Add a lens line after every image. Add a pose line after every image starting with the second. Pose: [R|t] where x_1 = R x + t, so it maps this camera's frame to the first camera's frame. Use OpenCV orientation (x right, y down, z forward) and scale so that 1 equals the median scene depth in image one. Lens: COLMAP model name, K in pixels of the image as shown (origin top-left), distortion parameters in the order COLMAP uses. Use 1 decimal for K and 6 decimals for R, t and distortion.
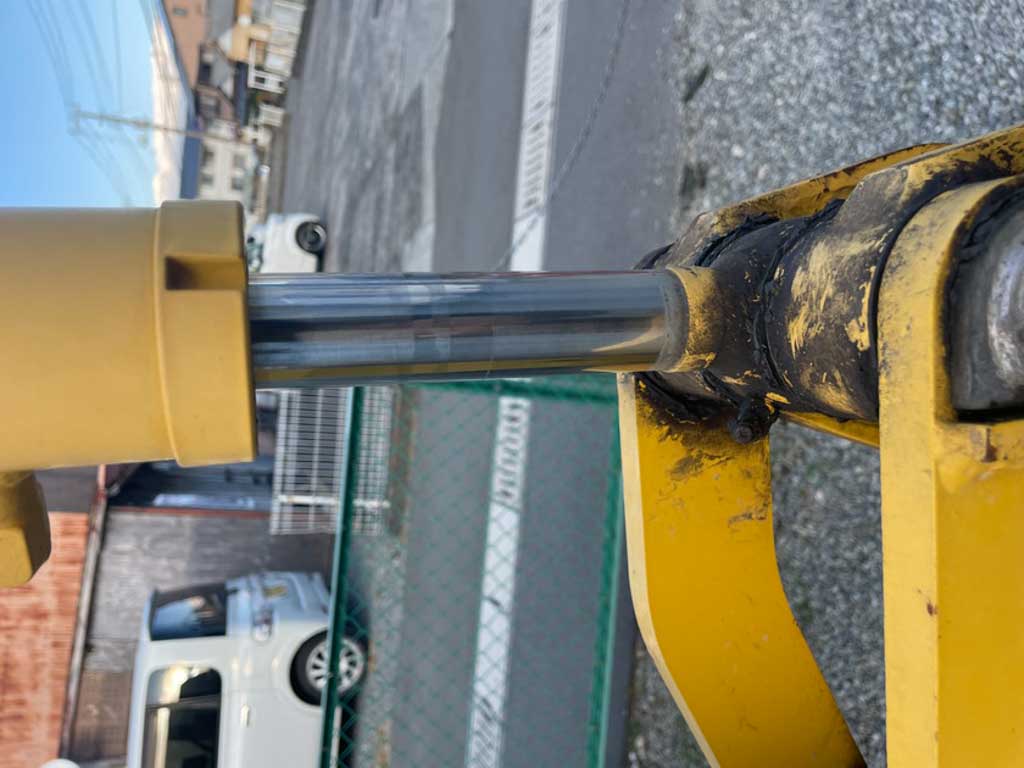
lens RADIAL K [[777.1, 0, 512.0], [0, 777.1, 384.0], [0, 0, 1]] dist [0.117994, -0.154415]
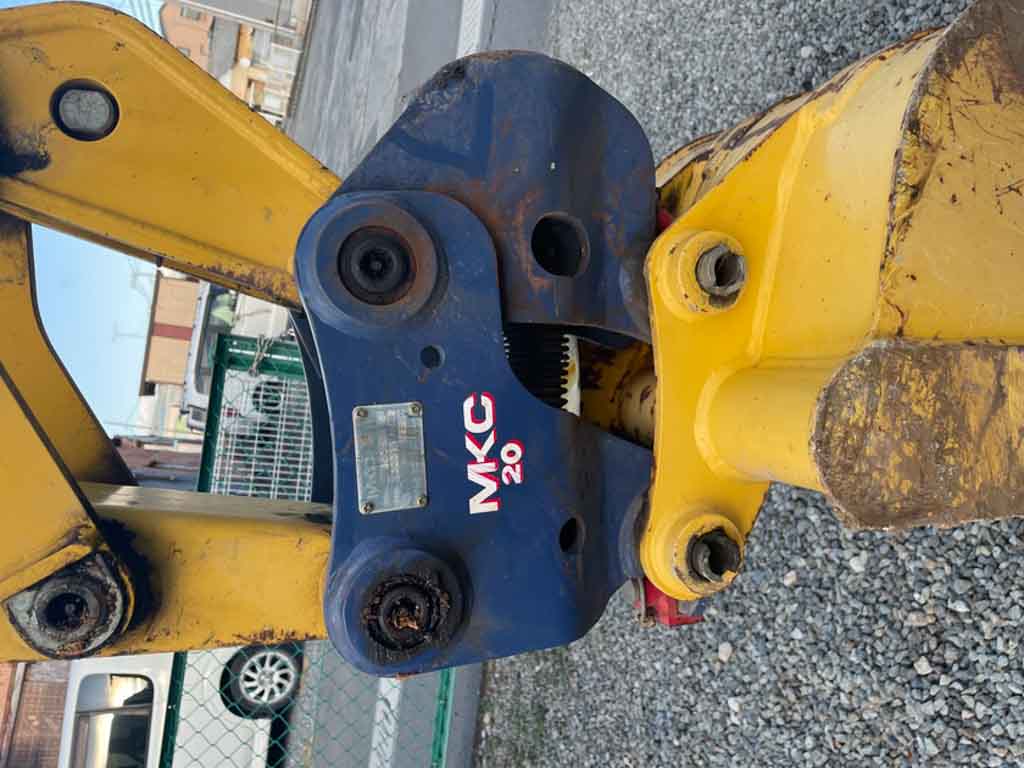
lens RADIAL K [[777.1, 0, 512.0], [0, 777.1, 384.0], [0, 0, 1]] dist [0.117994, -0.154415]
pose [[0.999587, 0.028743, 0.000291, 0.254264], [-0.028685, 0.998112, -0.054316, 0.083119], [-0.001851, 0.054285, 0.998524, -0.121589]]
